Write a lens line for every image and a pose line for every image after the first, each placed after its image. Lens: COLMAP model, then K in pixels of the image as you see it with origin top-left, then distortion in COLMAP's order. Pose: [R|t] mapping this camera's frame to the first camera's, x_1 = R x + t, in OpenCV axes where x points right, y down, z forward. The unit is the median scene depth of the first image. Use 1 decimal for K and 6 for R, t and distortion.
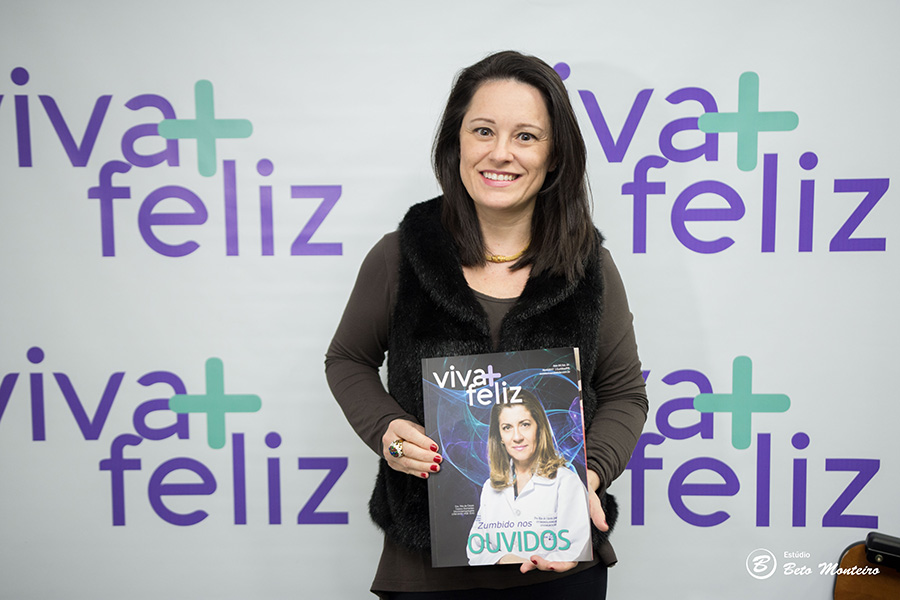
lens RADIAL K [[1271.7, 0, 451.6], [0, 1271.7, 314.1], [0, 0, 1]] dist [0.043811, 0.070054]
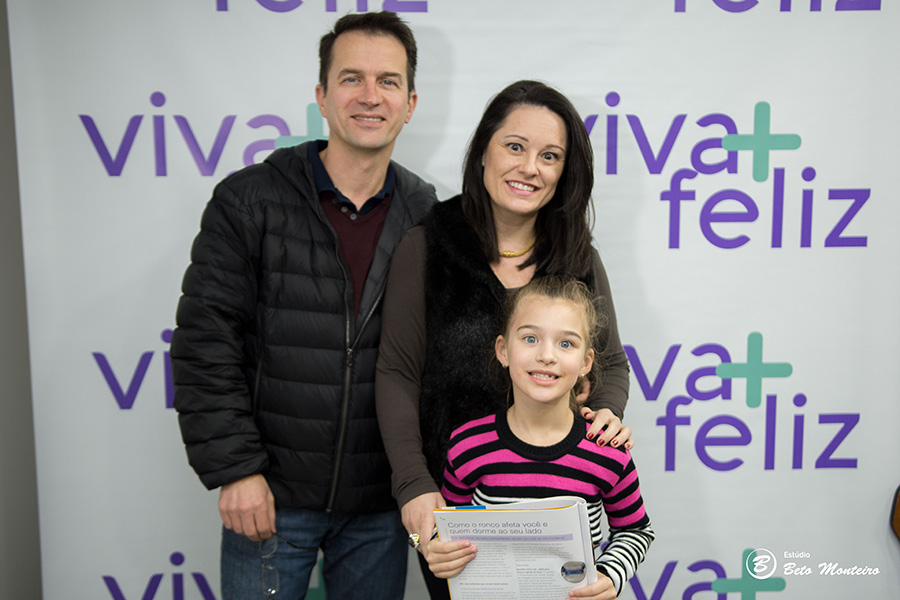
lens RADIAL K [[1059.1, 0, 433.9], [0, 1059.1, 301.0], [0, 0, 1]] dist [-0.010754, 0.005027]
pose [[0.996125, -0.005342, 0.087791, -0.168509], [0.005364, 0.999986, -0.000019, 0.001107], [-0.087790, 0.000490, 0.996139, 0.009303]]
